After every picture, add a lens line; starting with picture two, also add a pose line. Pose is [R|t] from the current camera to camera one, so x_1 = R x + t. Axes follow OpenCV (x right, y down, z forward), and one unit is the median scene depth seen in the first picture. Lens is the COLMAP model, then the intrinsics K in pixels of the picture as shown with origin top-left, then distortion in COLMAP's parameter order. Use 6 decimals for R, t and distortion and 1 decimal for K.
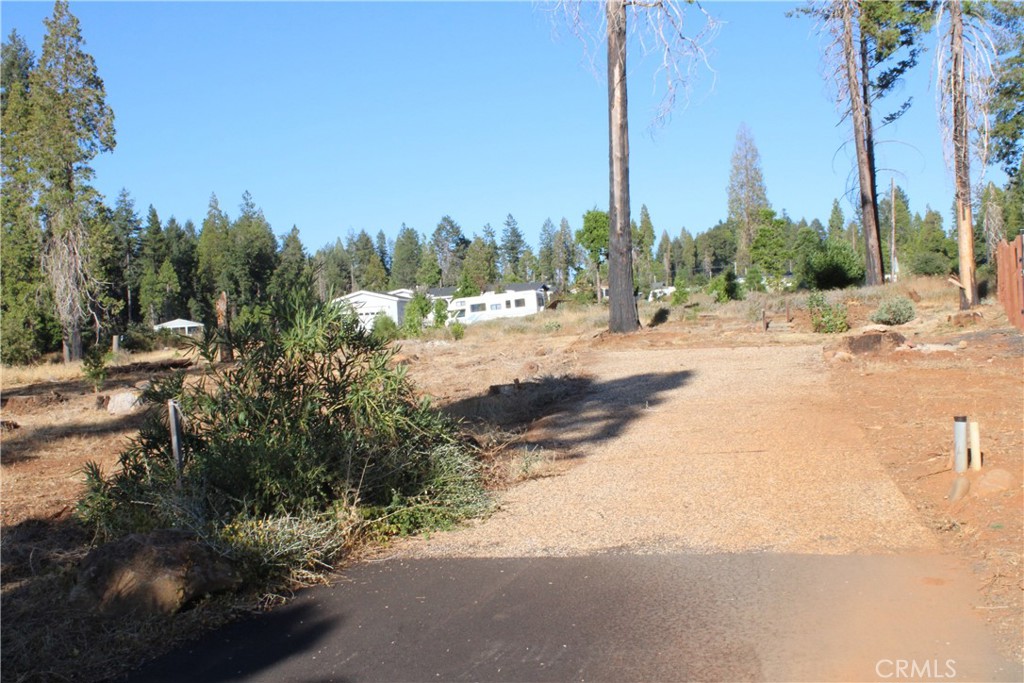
lens RADIAL K [[1304.3, 0, 506.6], [0, 1304.3, 343.0], [0, 0, 1]] dist [-0.051833, 0.000000]
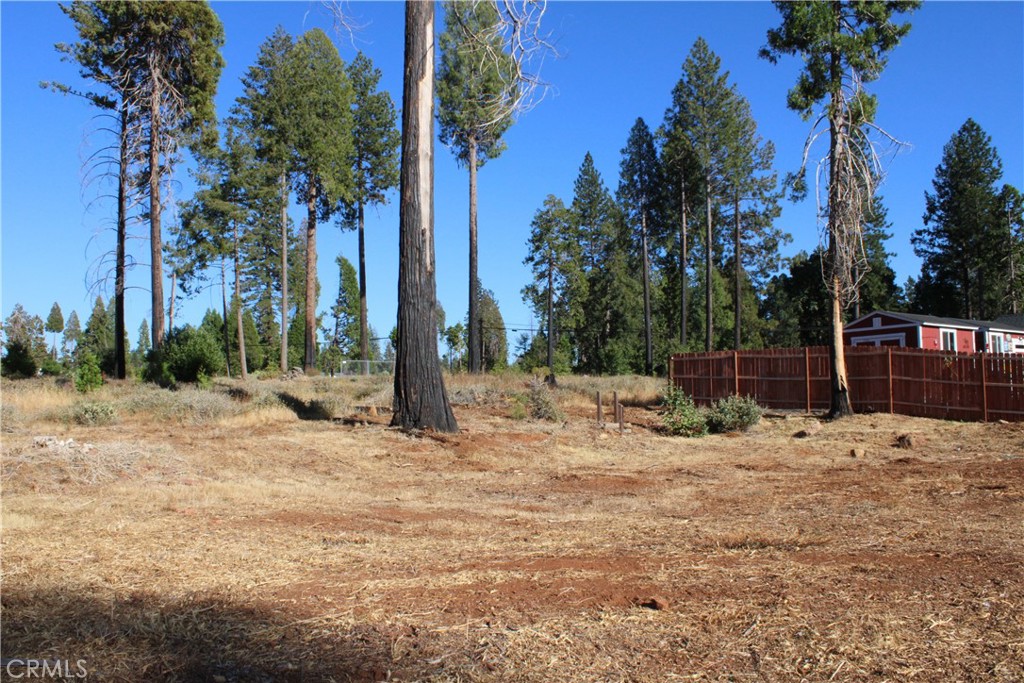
lens RADIAL K [[856.0, 0, 510.7], [0, 856.0, 344.8], [0, 0, 1]] dist [-0.169604, 0.148420]
pose [[0.428741, 0.106901, 0.897080, -0.158443], [-0.009775, 0.993465, -0.113715, -0.000854], [-0.903375, 0.039985, 0.426984, 0.465740]]
